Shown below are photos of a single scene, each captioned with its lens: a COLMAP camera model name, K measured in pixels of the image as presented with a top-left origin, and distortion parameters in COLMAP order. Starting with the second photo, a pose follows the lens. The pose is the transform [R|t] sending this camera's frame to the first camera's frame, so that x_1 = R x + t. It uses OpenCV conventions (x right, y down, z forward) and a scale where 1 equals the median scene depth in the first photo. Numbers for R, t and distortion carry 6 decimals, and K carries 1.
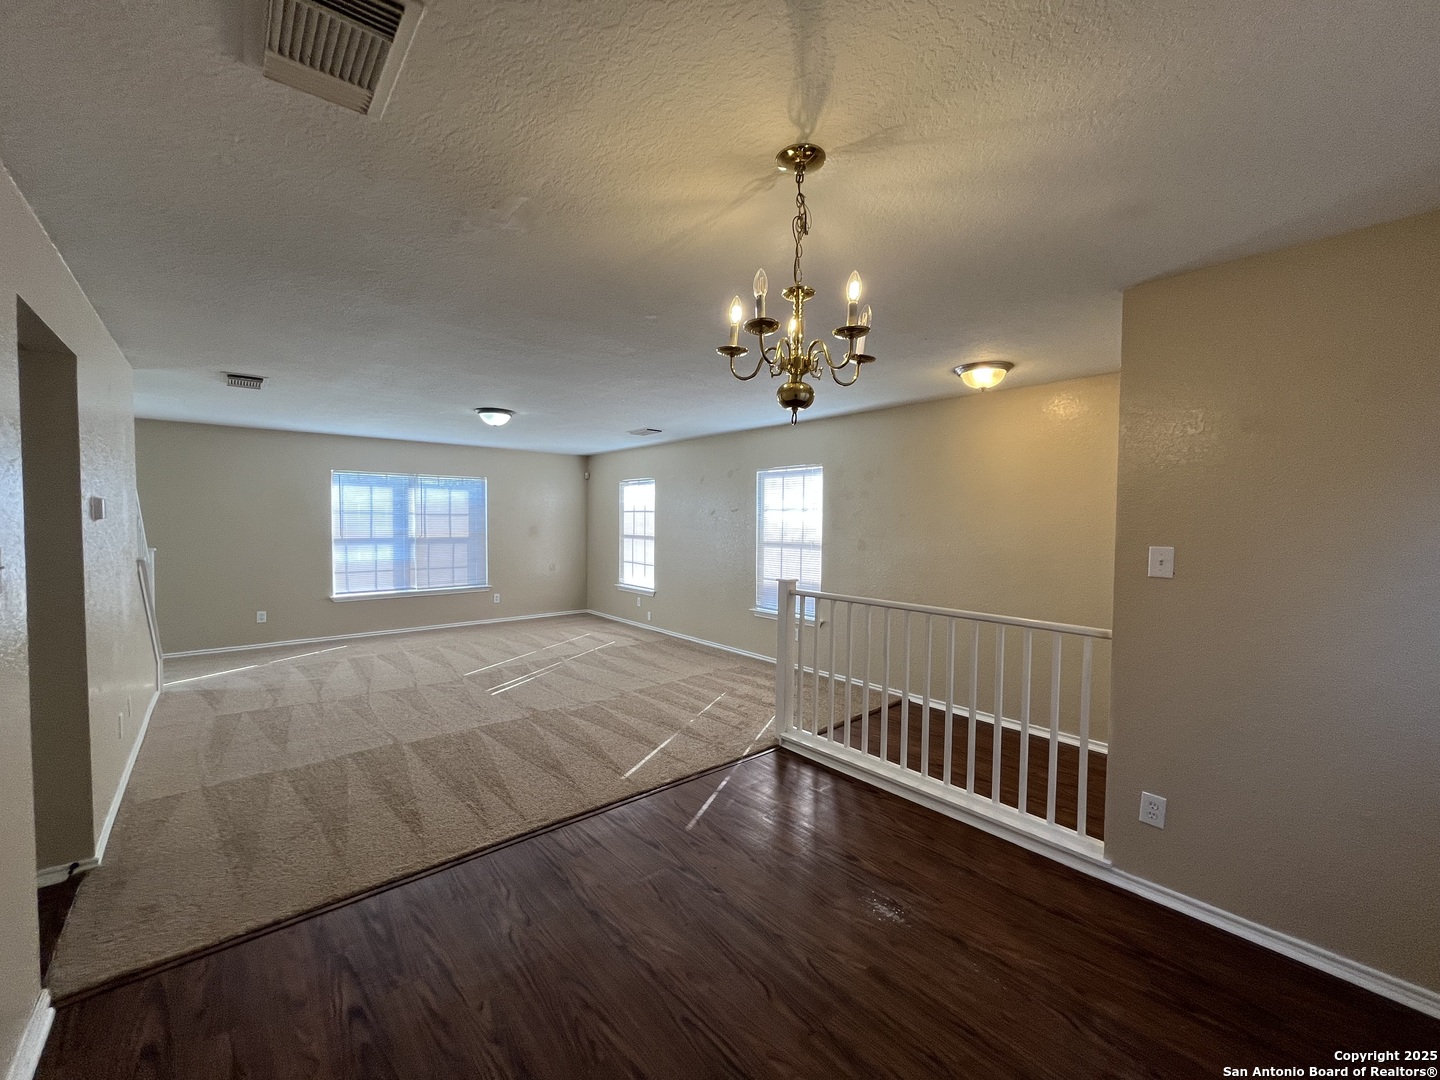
lens RADIAL K [[580.8, 0, 718.9], [0, 580.8, 540.8], [0, 0, 1]] dist [0.000034, -0.000406]
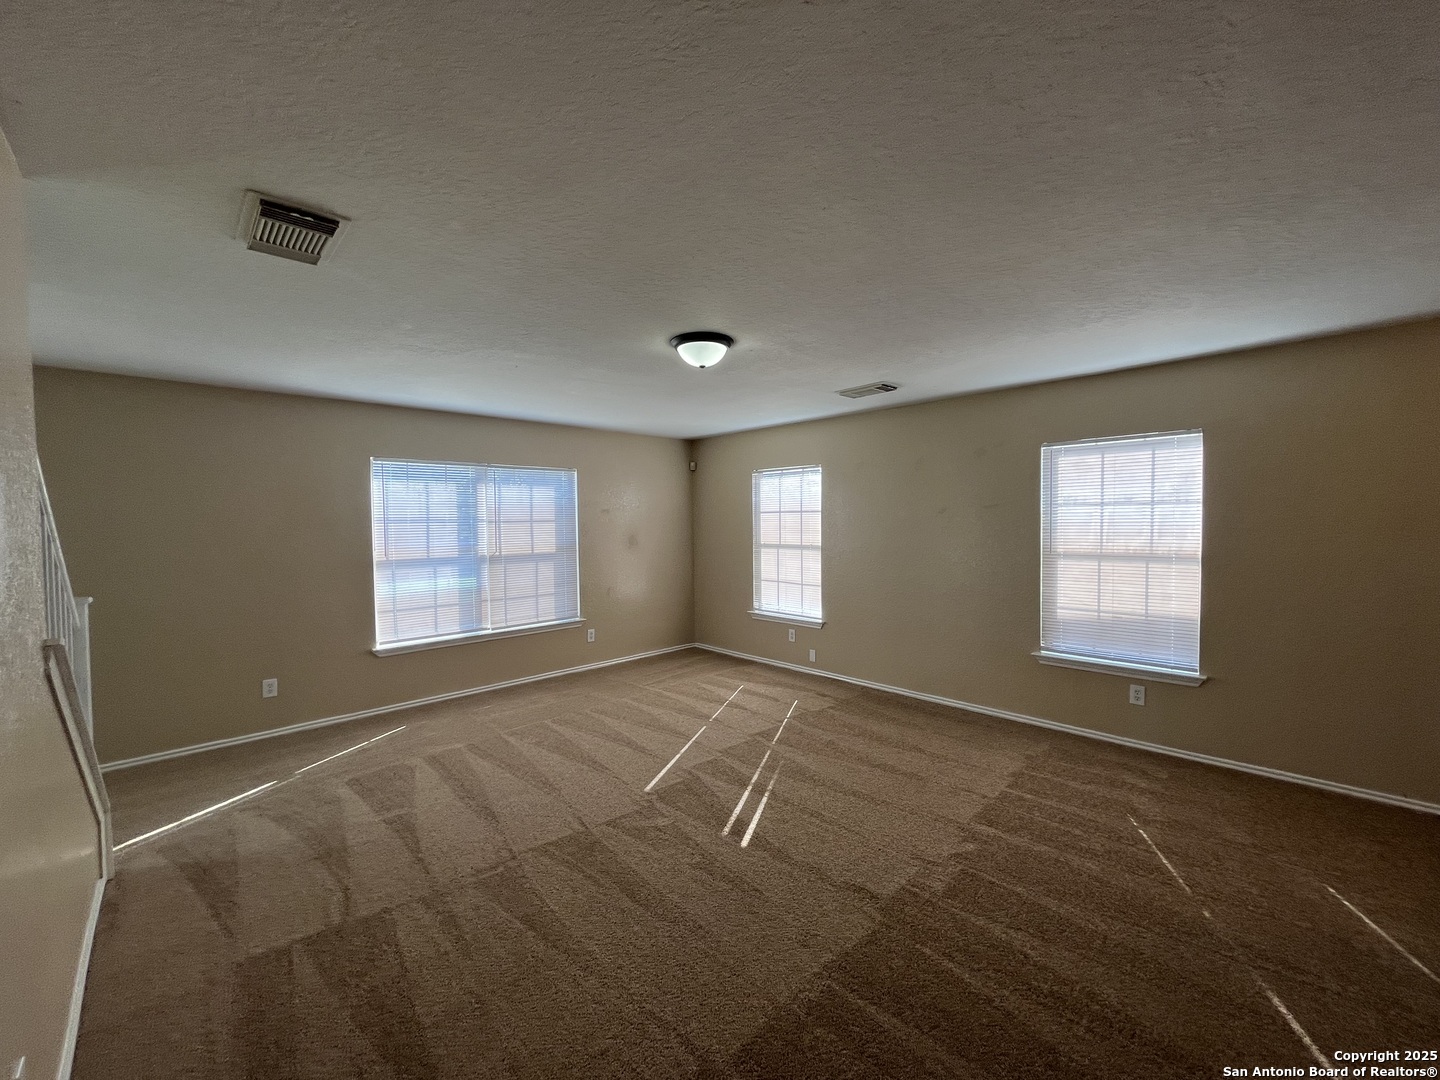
lens RADIAL K [[579.0, 0, 718.5], [0, 579.0, 540.6], [0, 0, 1]] dist [-0.000750, -0.001039]
pose [[0.998290, -0.021185, 0.054473, -0.329993], [0.021389, 0.999766, -0.003172, -0.017260], [-0.054393, 0.004332, 0.998510, 0.342061]]
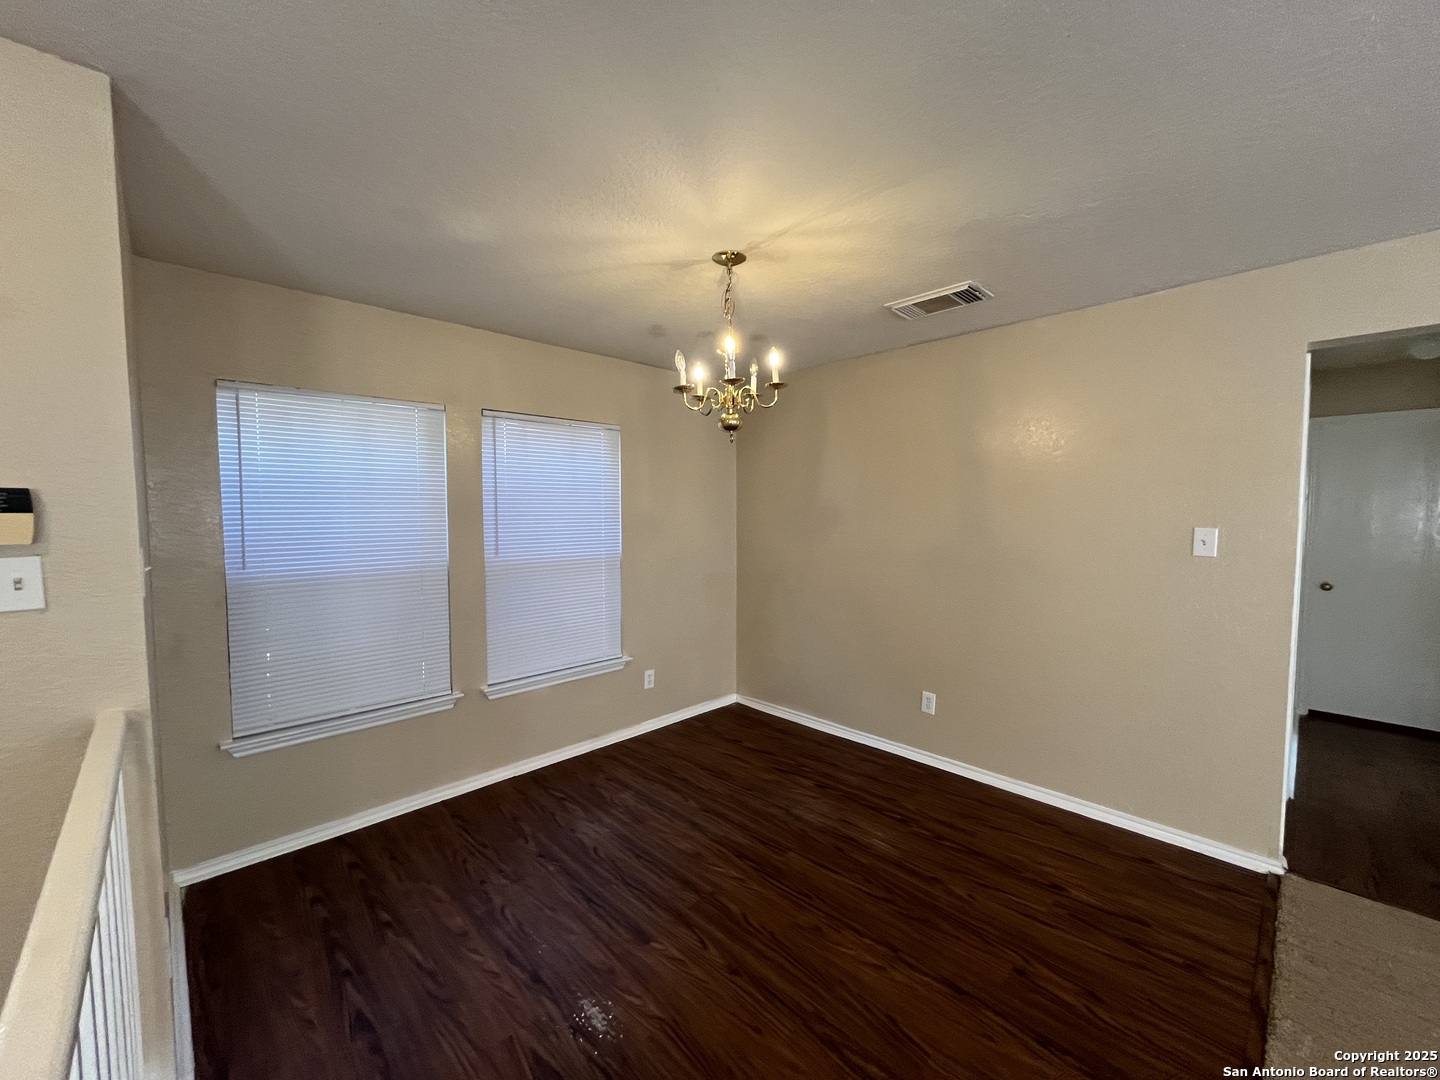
lens RADIAL K [[580.8, 0, 718.9], [0, 580.8, 540.8], [0, 0, 1]] dist [0.000034, -0.000406]
pose [[-0.998335, -0.004563, -0.057503, 0.059428], [-0.009995, 0.995470, 0.094547, -0.022844], [0.056811, 0.094964, -0.993858, 0.594858]]
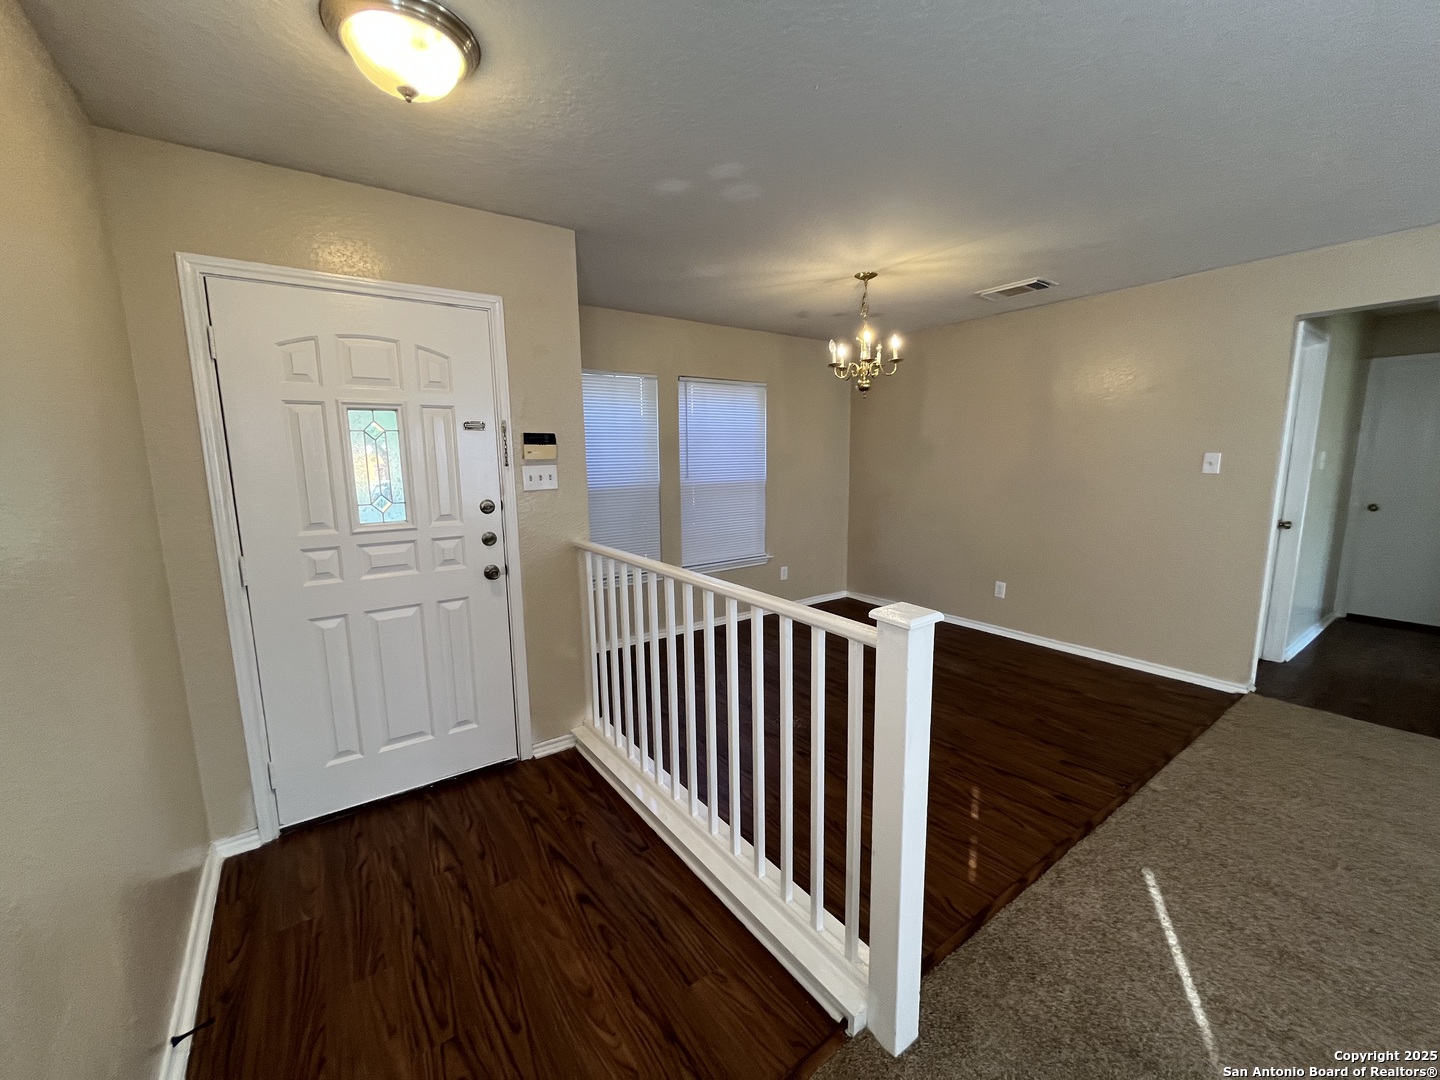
lens RADIAL K [[580.8, 0, 718.9], [0, 580.8, 540.8], [0, 0, 1]] dist [0.000034, -0.000406]
pose [[-0.995997, -0.011704, 0.088618, 0.116562], [0.005486, 0.981518, 0.191294, -0.023263], [-0.089219, 0.191014, -0.977524, 0.804656]]
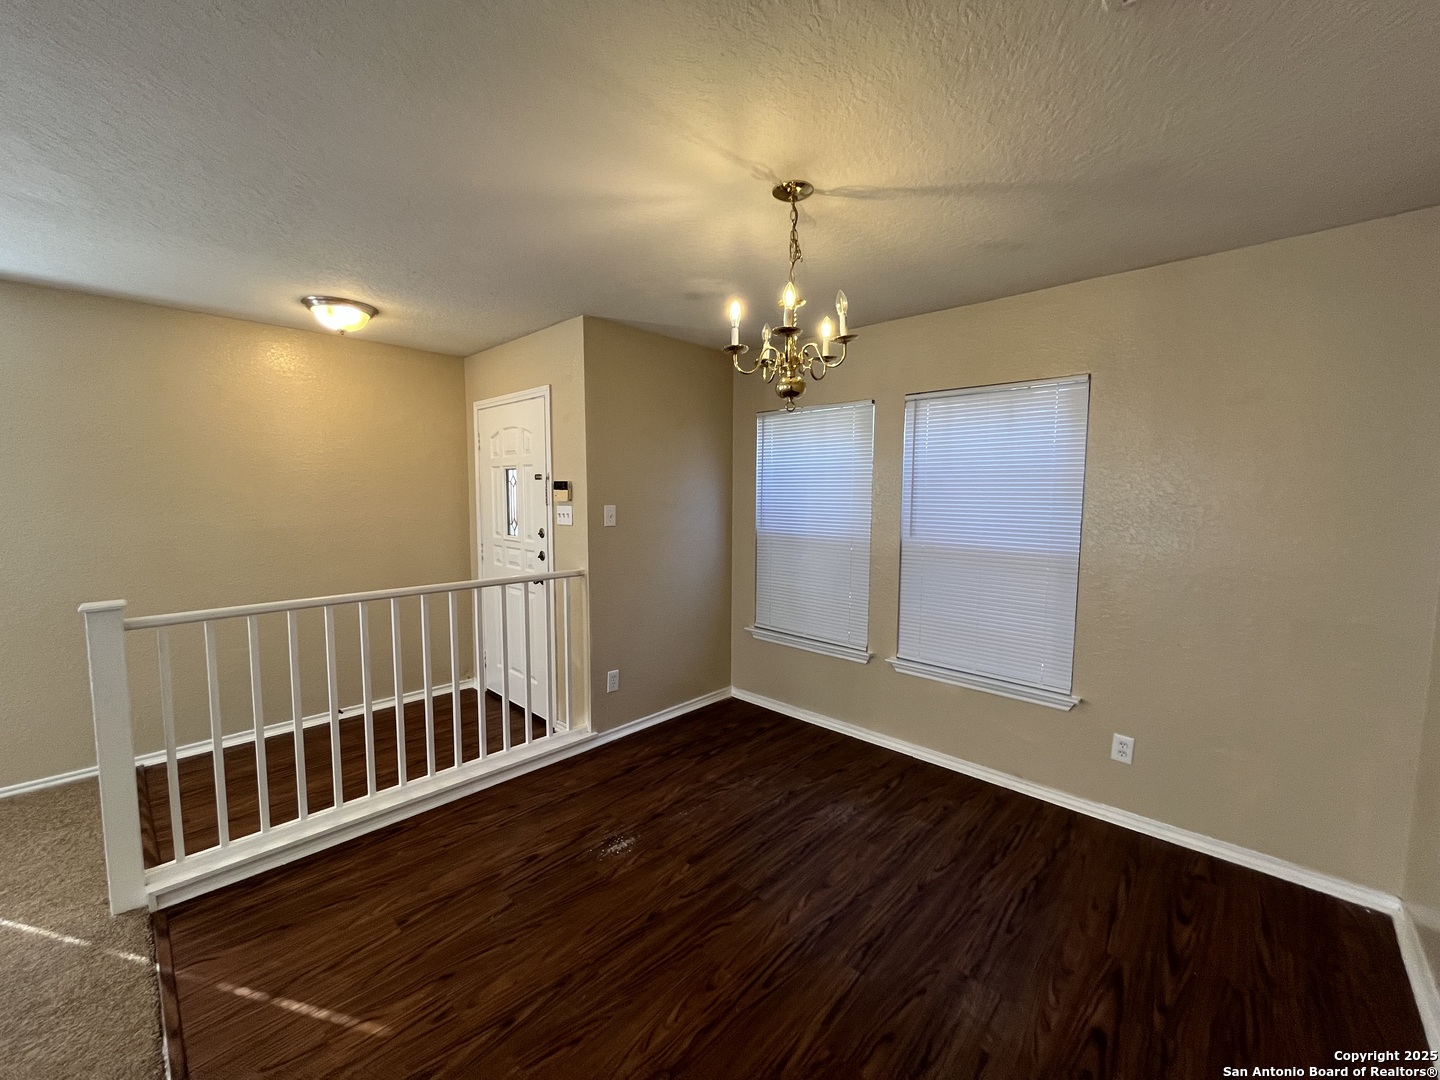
lens RADIAL K [[580.8, 0, 718.9], [0, 580.8, 540.8], [0, 0, 1]] dist [0.000034, -0.000406]
pose [[-0.098009, -0.095290, 0.990613, -0.265119], [0.033303, 0.994534, 0.098962, -0.013523], [-0.994628, 0.042689, -0.094300, 0.309343]]
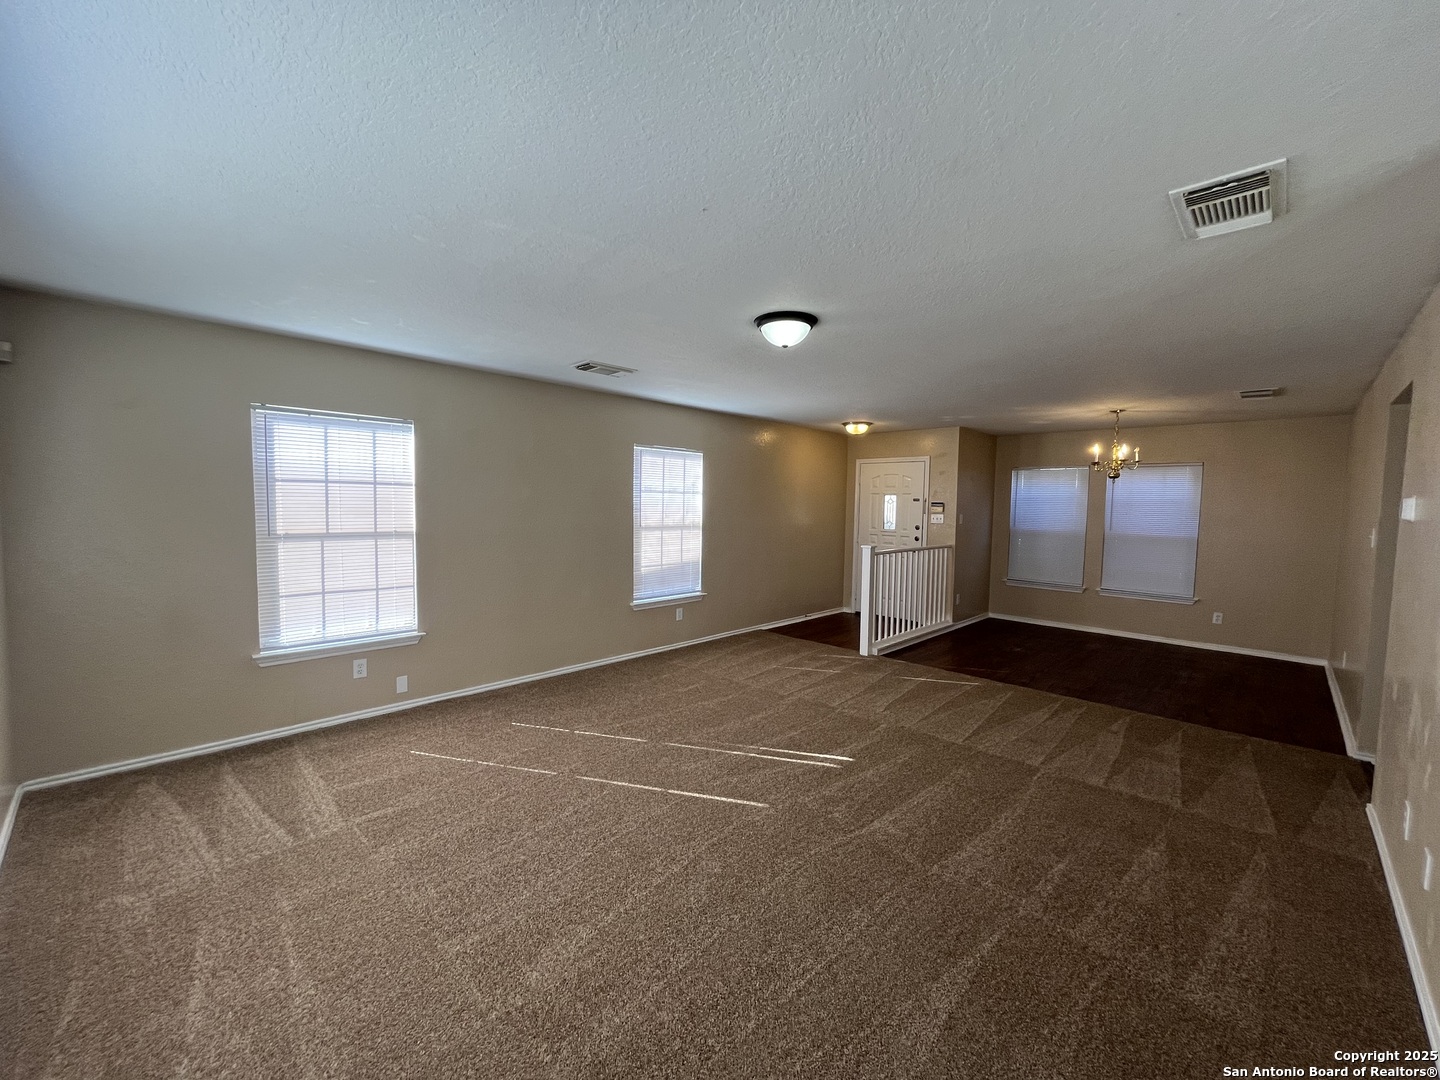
lens RADIAL K [[579.0, 0, 718.5], [0, 579.0, 540.6], [0, 0, 1]] dist [-0.000750, -0.001039]
pose [[-0.087124, -0.077117, 0.993208, -0.788164], [0.019274, 0.996682, 0.079078, -0.042741], [-0.996011, 0.026033, -0.085348, 0.913618]]
